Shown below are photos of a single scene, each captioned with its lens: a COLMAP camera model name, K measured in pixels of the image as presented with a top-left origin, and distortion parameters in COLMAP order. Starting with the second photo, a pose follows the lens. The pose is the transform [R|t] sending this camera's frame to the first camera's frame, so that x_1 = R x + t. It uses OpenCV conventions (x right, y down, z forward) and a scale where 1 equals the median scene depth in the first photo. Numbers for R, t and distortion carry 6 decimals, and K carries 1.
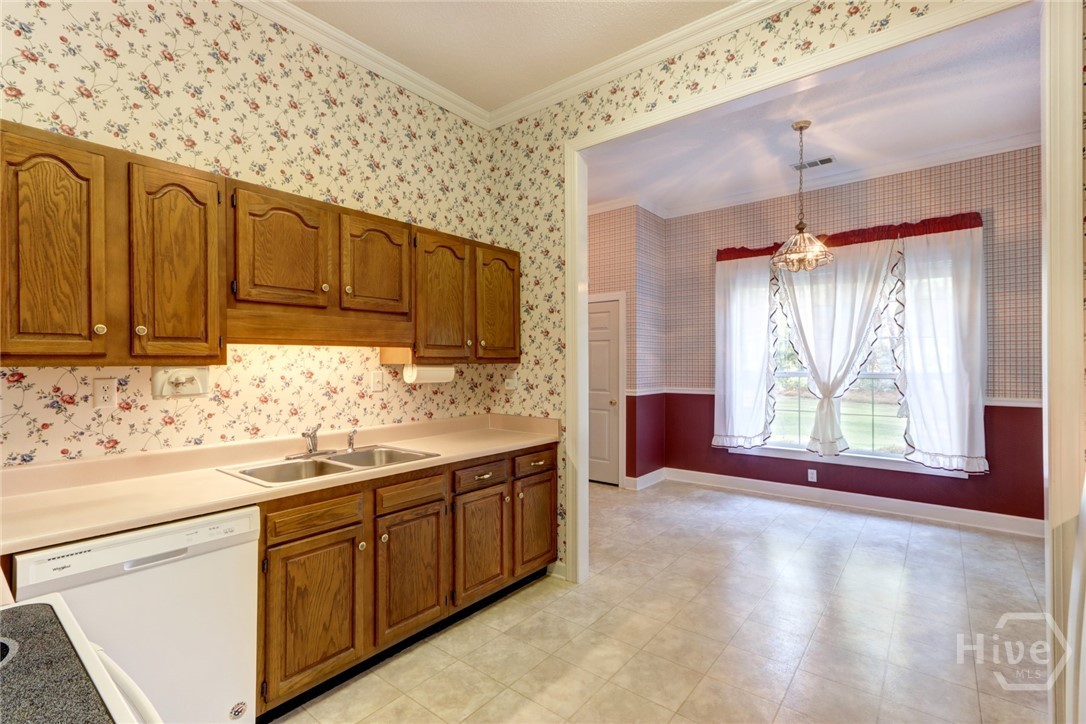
lens RADIAL K [[500.4, 0, 543.1], [0, 500.4, 366.1], [0, 0, 1]] dist [-0.004905, 0.000568]
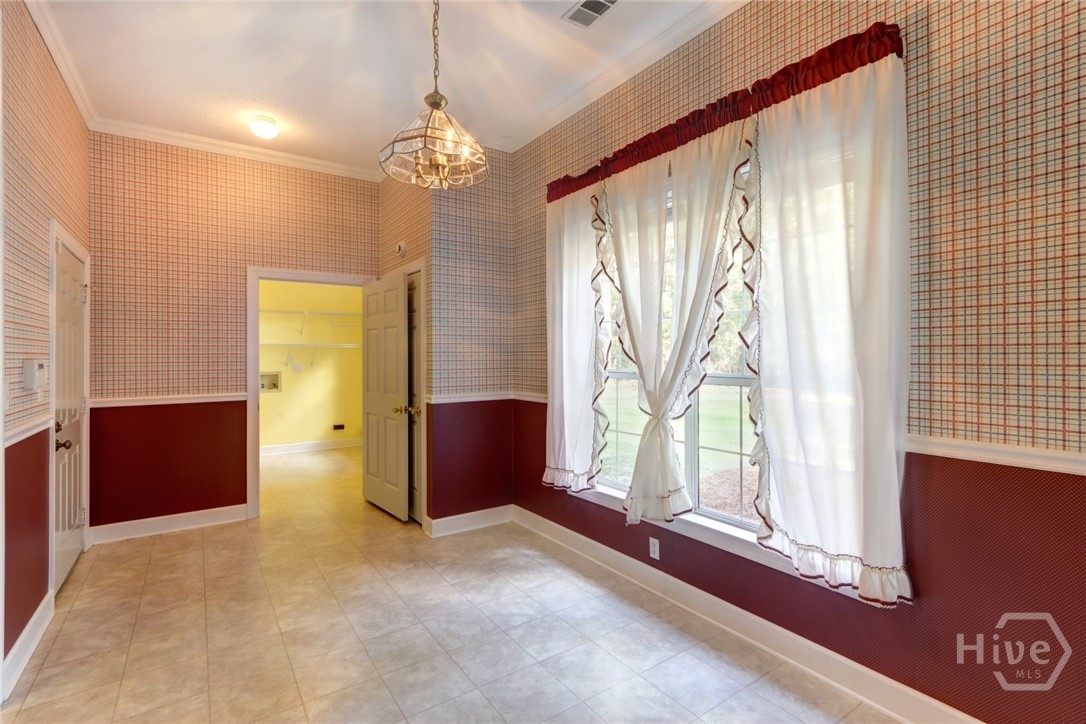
lens RADIAL K [[515.6, 0, 566.3], [0, 515.6, 359.9], [0, 0, 1]] dist [0.025707, -0.000090]
pose [[0.956841, 0.003010, -0.290597, 0.614640], [-0.001202, 0.999979, 0.006401, -0.006828], [0.290610, -0.005776, 0.956824, 0.386683]]
